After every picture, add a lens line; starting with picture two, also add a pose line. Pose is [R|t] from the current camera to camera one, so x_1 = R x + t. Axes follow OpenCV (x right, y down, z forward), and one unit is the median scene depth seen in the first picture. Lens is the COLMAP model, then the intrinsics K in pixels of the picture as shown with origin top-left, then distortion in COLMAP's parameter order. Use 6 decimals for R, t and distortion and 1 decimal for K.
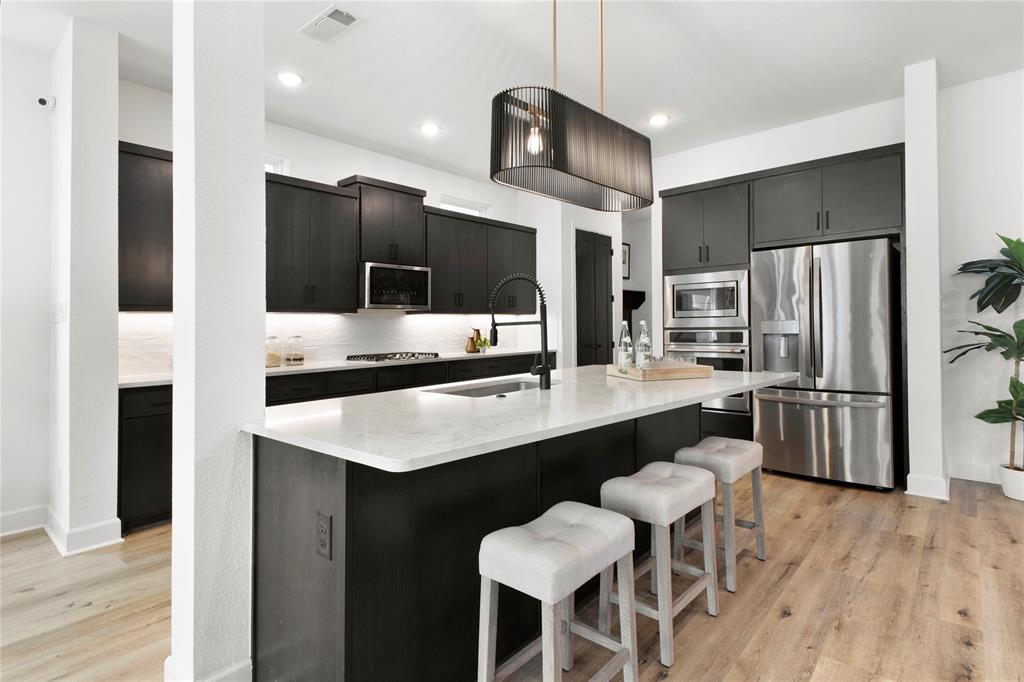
lens RADIAL K [[521.0, 0, 534.2], [0, 521.0, 307.2], [0, 0, 1]] dist [0.012874, -0.000354]
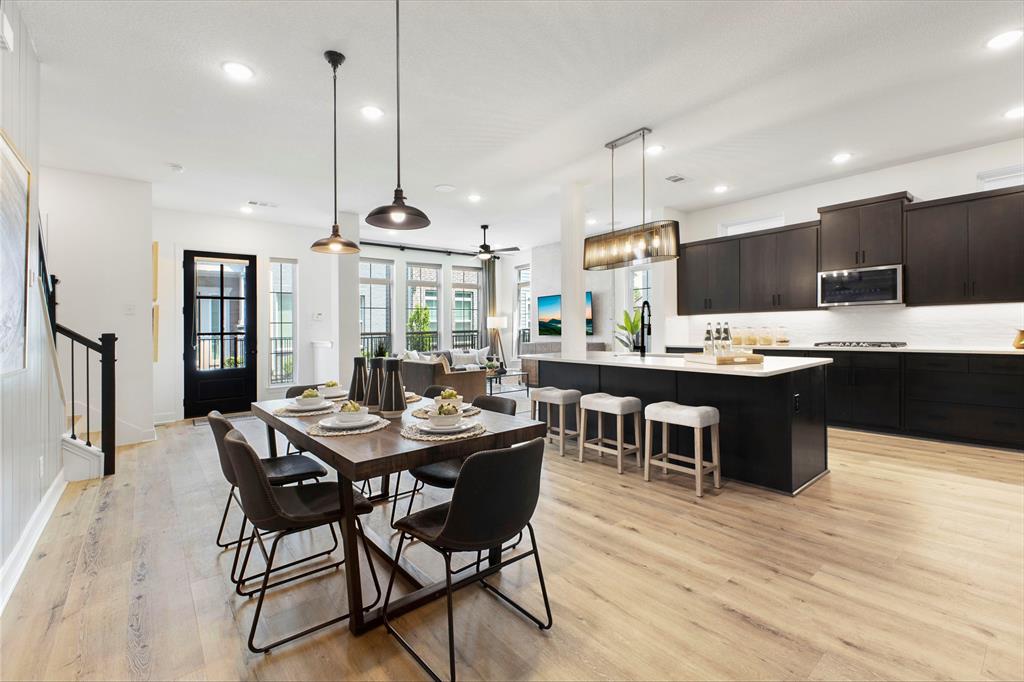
lens RADIAL K [[442.7, 0, 495.3], [0, 442.7, 316.3], [0, 0, 1]] dist [0.000834, -0.000027]
pose [[-0.204161, -0.006876, -0.978913, 1.719008], [0.057864, 0.998142, -0.019079, 0.002985], [0.977226, -0.060539, -0.203384, 0.758825]]
